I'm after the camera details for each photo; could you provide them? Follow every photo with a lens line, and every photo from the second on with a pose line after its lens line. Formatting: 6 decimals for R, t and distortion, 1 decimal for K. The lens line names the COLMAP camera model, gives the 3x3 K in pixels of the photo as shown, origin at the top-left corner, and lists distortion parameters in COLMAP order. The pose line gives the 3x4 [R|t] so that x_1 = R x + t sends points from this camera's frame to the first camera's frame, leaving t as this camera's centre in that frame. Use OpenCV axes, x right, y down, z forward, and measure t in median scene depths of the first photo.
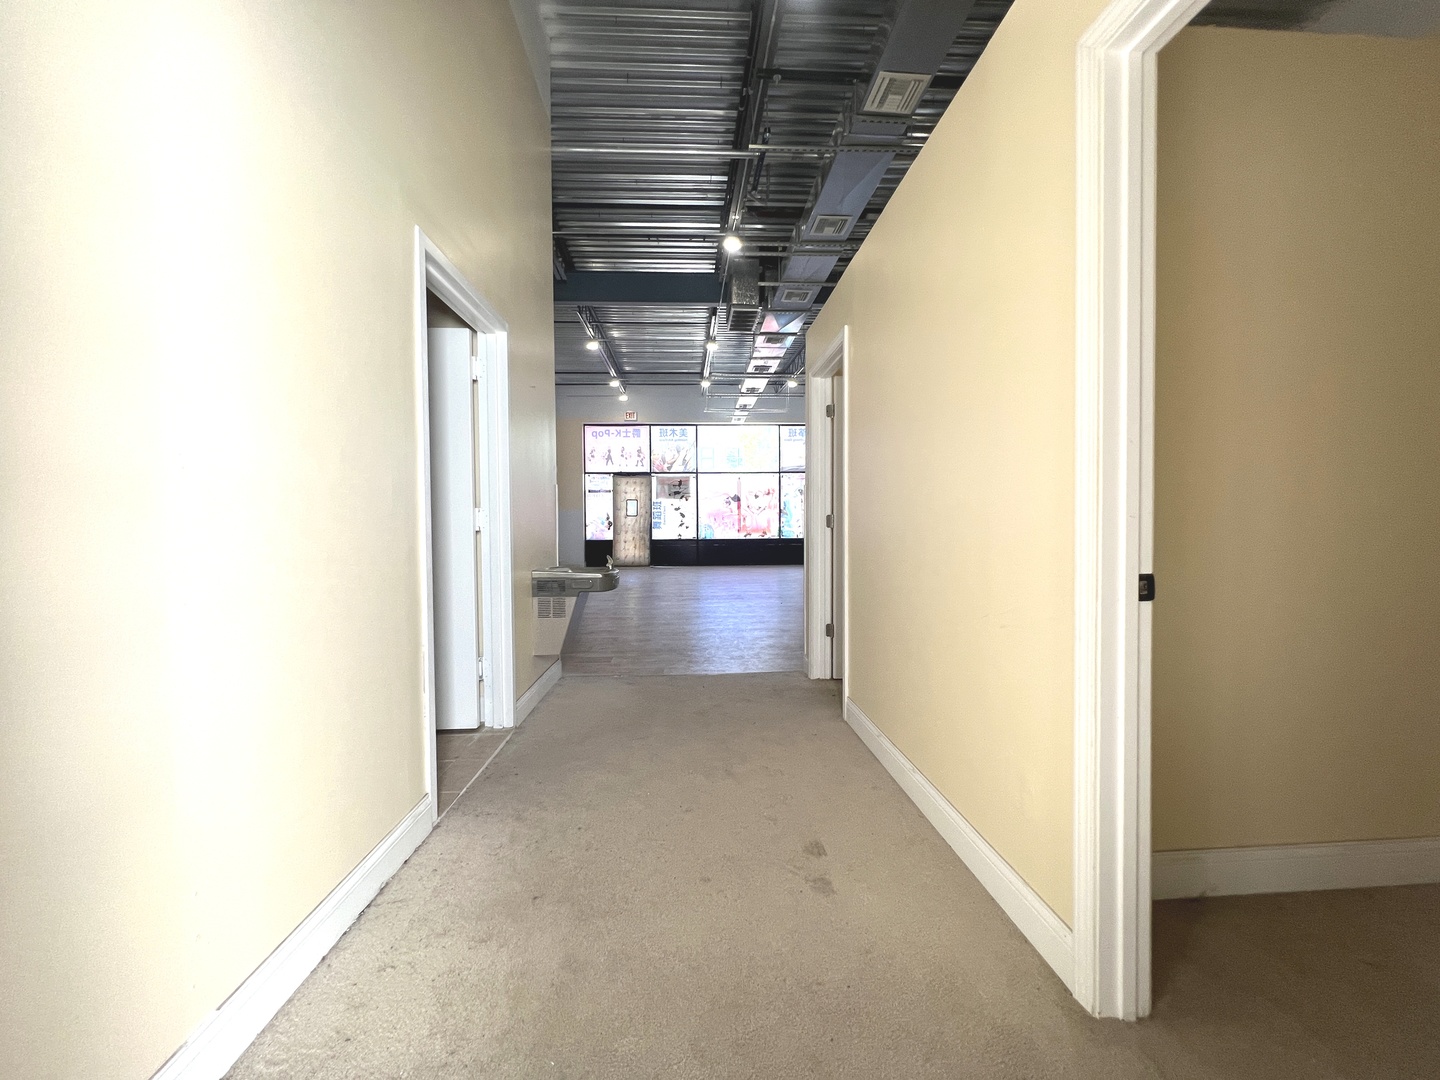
lens RADIAL K [[576.2, 0, 714.2], [0, 576.2, 538.2], [0, 0, 1]] dist [-0.003033, 0.000080]
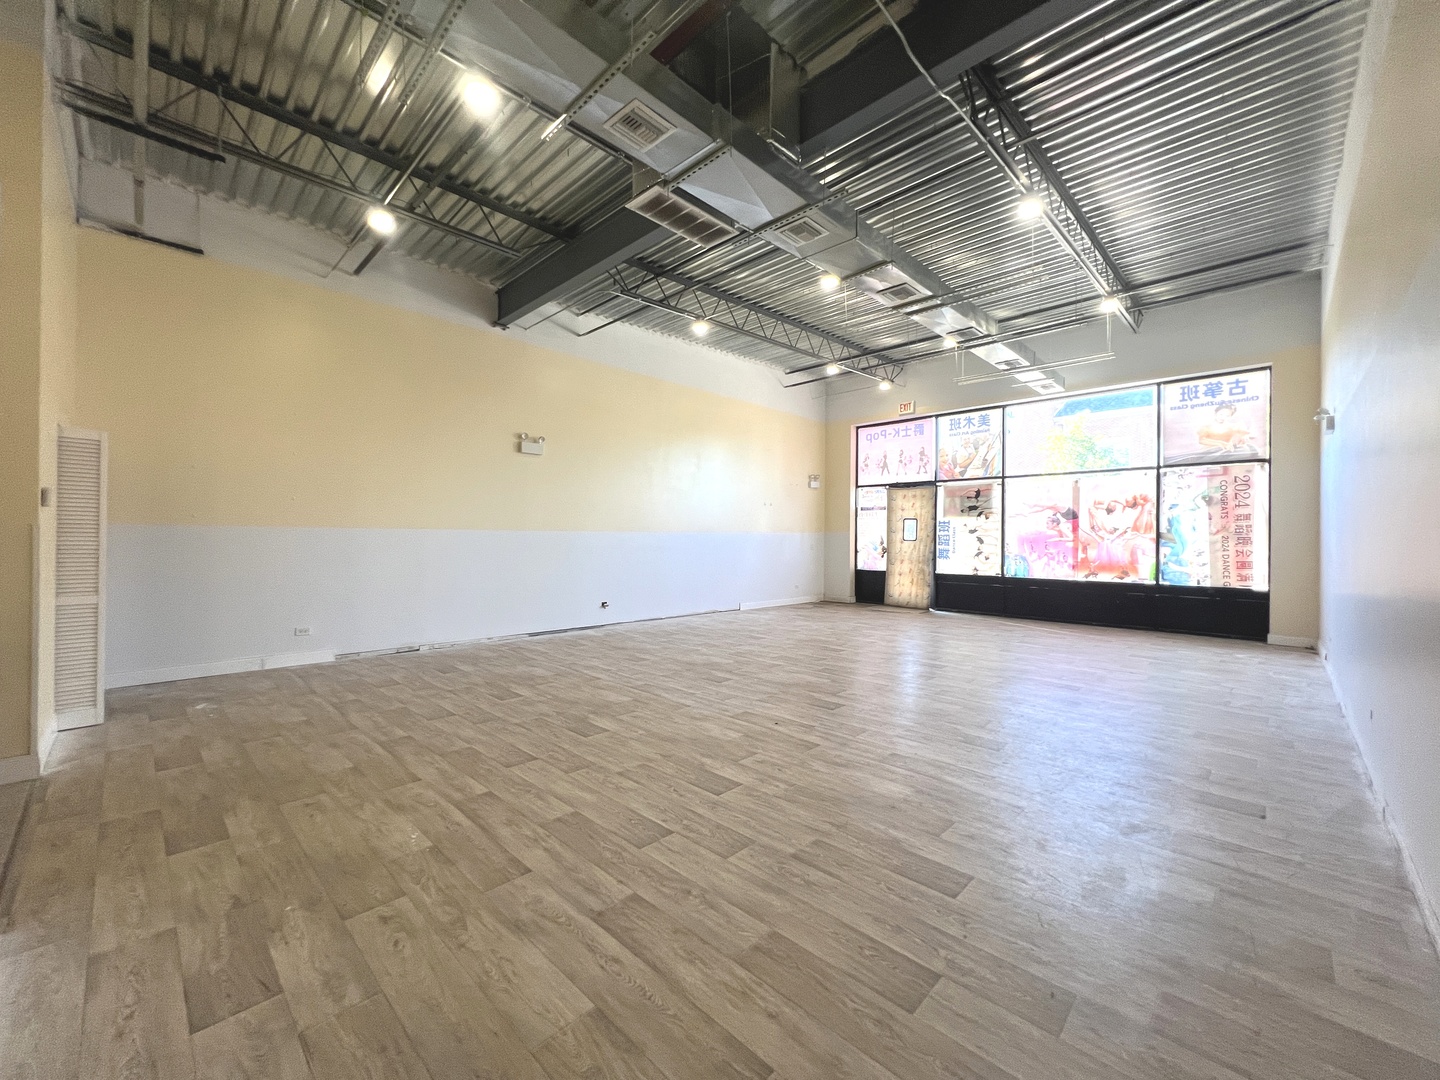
lens RADIAL K [[576.2, 0, 714.2], [0, 576.2, 538.2], [0, 0, 1]] dist [-0.003033, 0.000080]
pose [[0.677139, 0.013076, -0.735739, 0.236460], [-0.032008, 0.999419, -0.011696, -0.024584], [0.735159, 0.031470, 0.677164, 0.305207]]
